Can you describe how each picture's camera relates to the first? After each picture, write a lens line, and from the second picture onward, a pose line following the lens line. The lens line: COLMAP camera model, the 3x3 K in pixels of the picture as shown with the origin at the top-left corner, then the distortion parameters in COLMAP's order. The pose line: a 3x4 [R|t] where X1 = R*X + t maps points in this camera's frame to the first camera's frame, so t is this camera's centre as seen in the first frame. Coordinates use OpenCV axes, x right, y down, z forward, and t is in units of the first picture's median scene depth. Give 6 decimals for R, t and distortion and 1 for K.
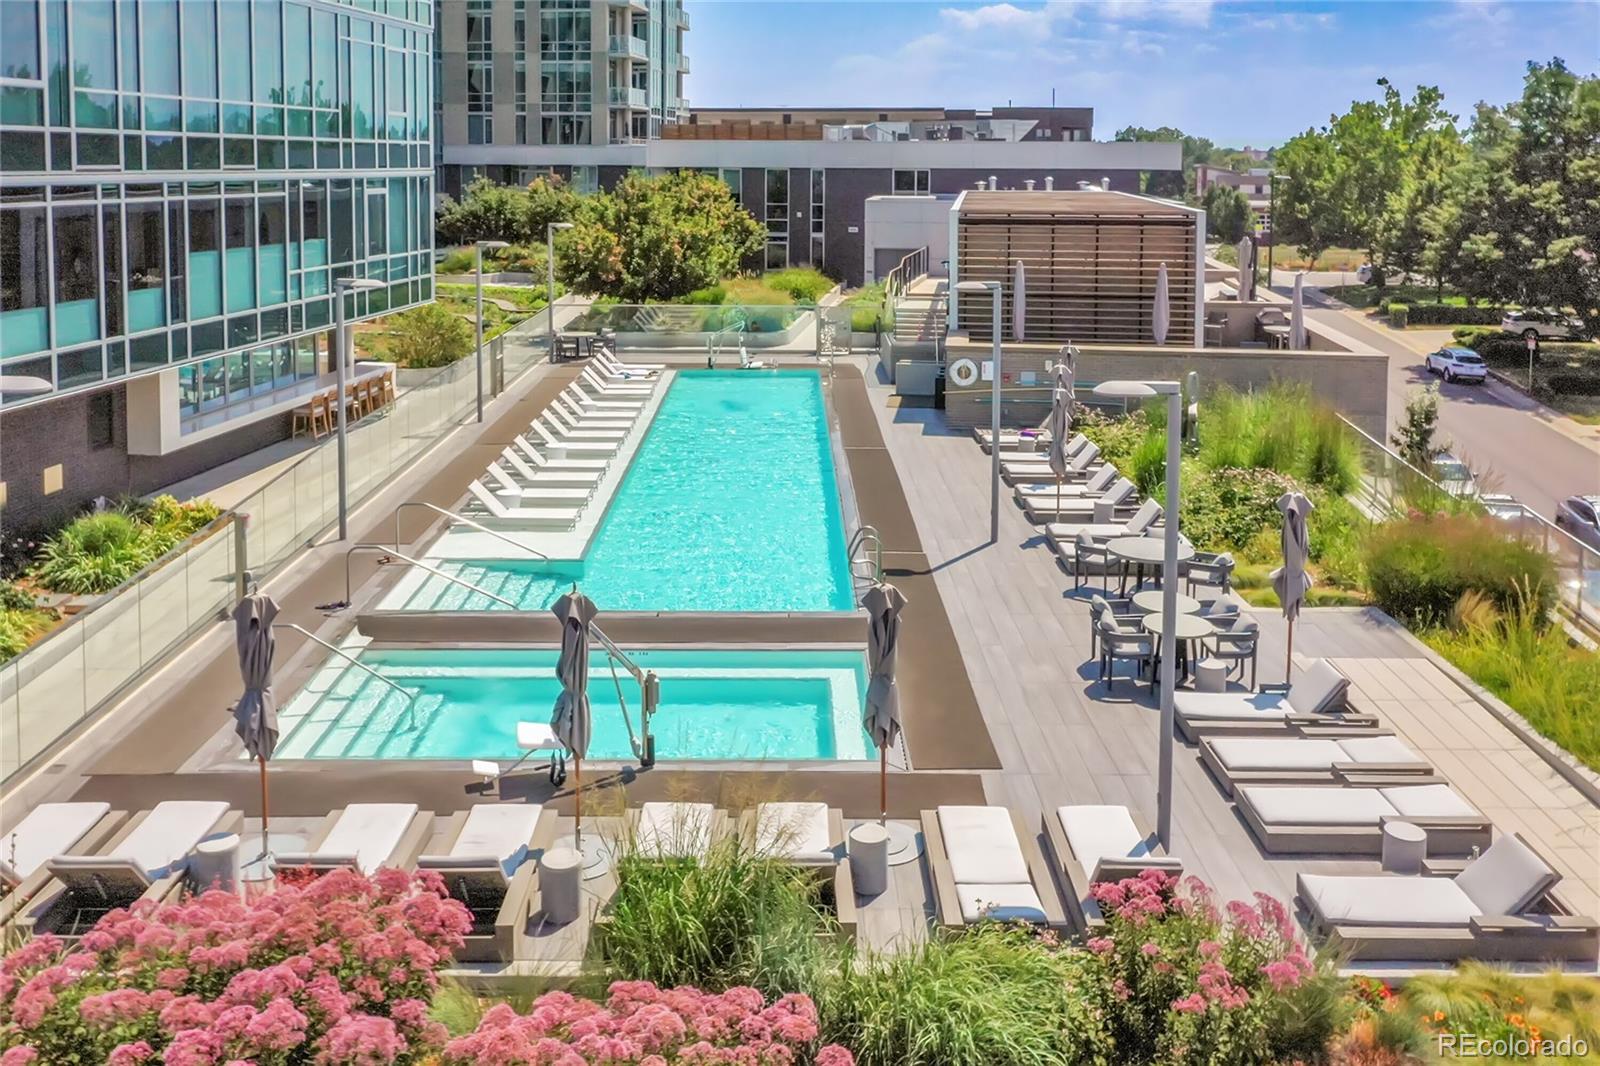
lens RADIAL K [[1301.7, 0, 795.9], [0, 1301.7, 378.3], [0, 0, 1]] dist [-0.048624, -0.000235]
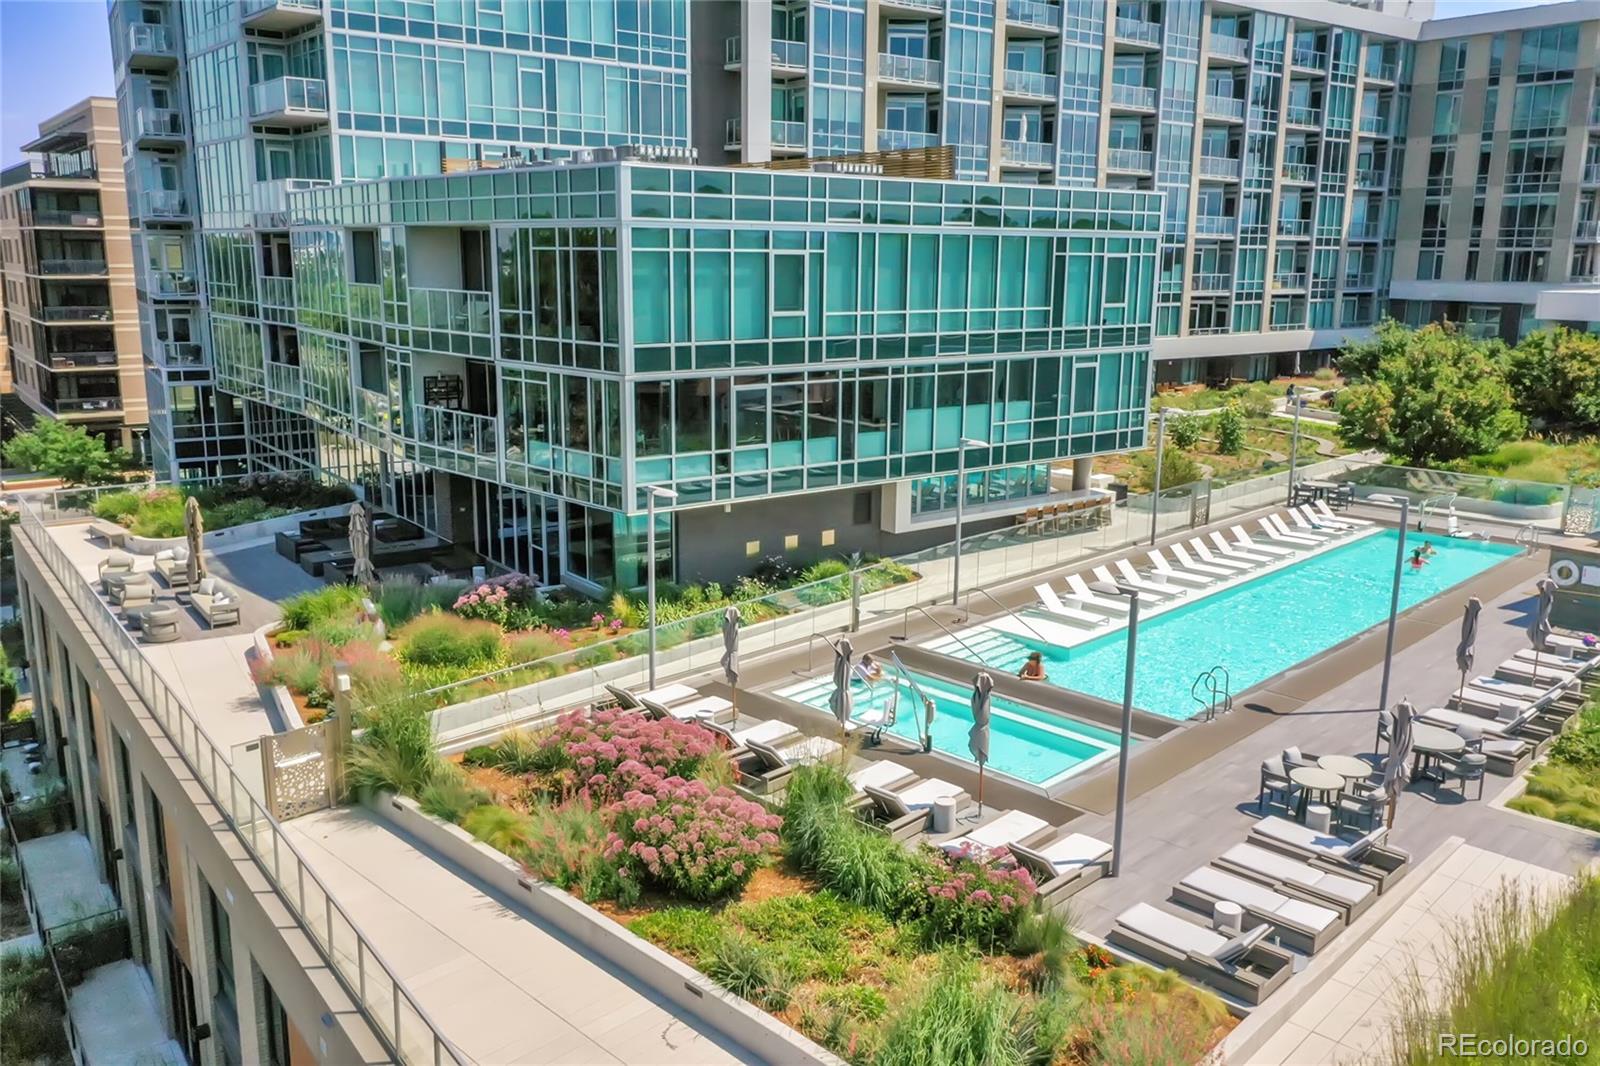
lens RADIAL K [[1272.0, 0, 800.0], [0, 1272.0, 533.0], [0, 0, 1]] dist [0.008829, -0.003982]
pose [[0.705902, 0.141184, -0.694096, 0.456405], [-0.112806, 0.989835, 0.086615, -0.058954], [0.699269, 0.017157, 0.714653, -0.167938]]
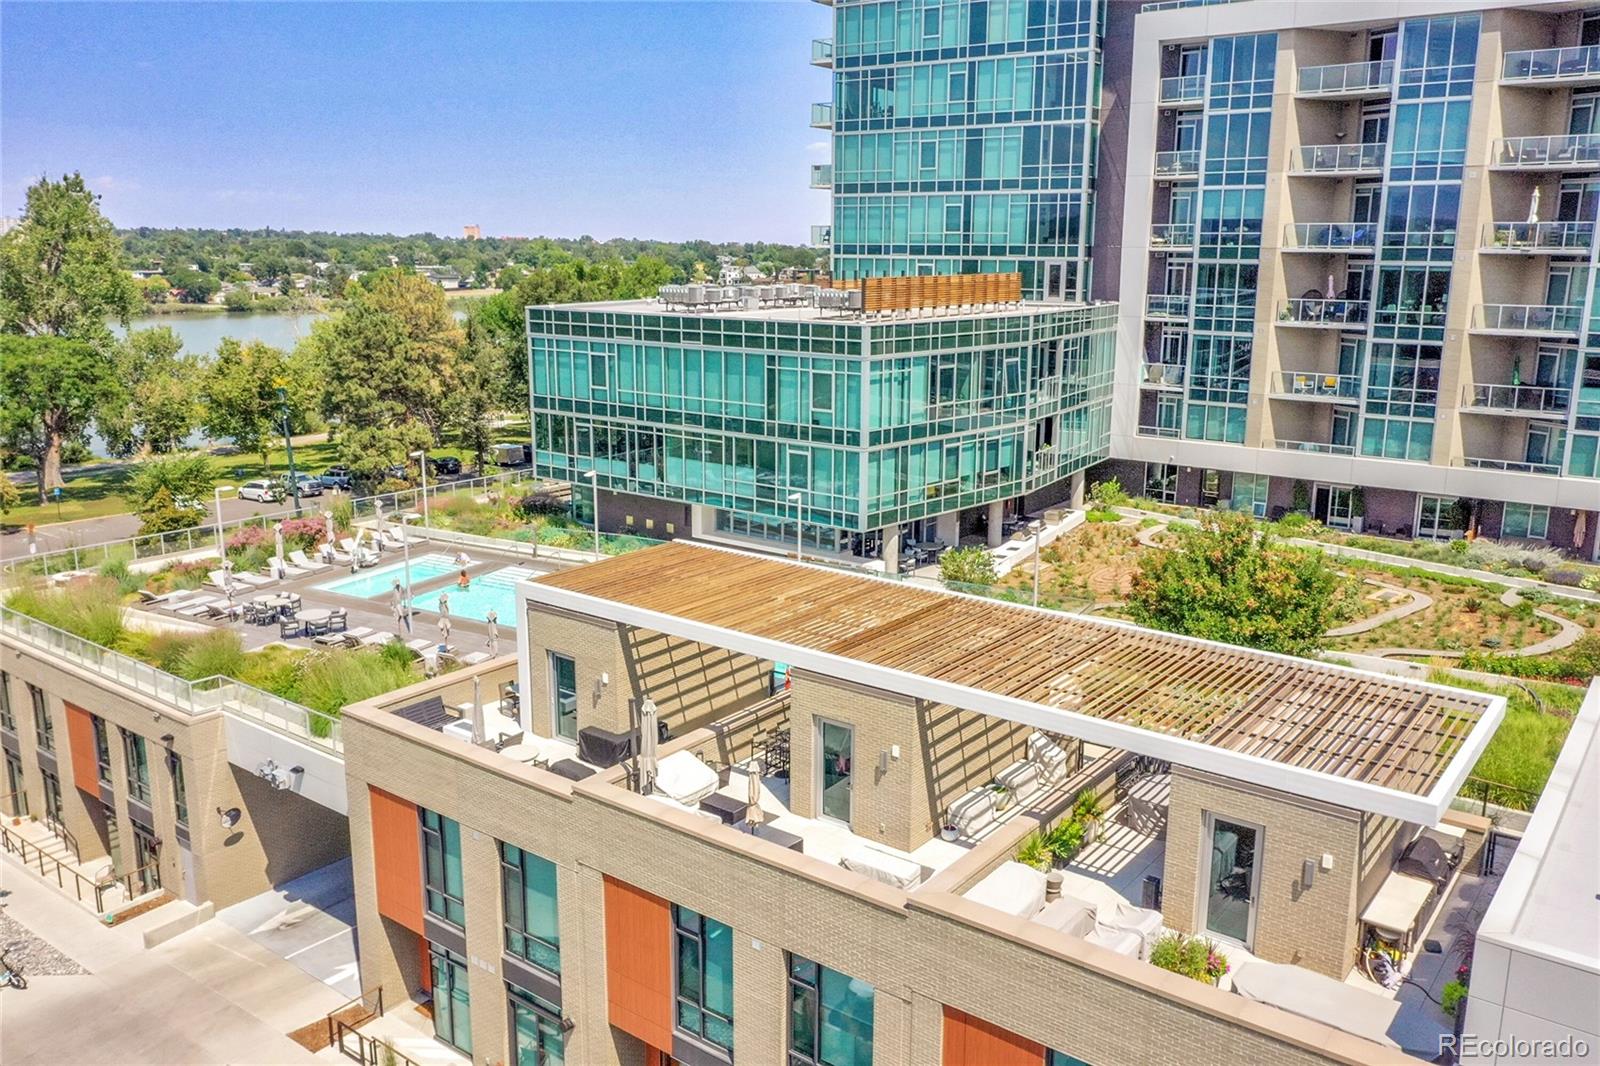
lens RADIAL K [[1272.0, 0, 800.0], [0, 1272.0, 533.0], [0, 0, 1]] dist [0.008829, -0.003982]
pose [[-0.493335, 0.174017, -0.852255, 1.303015], [-0.156566, 0.946018, 0.283792, -0.593855], [0.855633, 0.273438, -0.439459, 1.999039]]
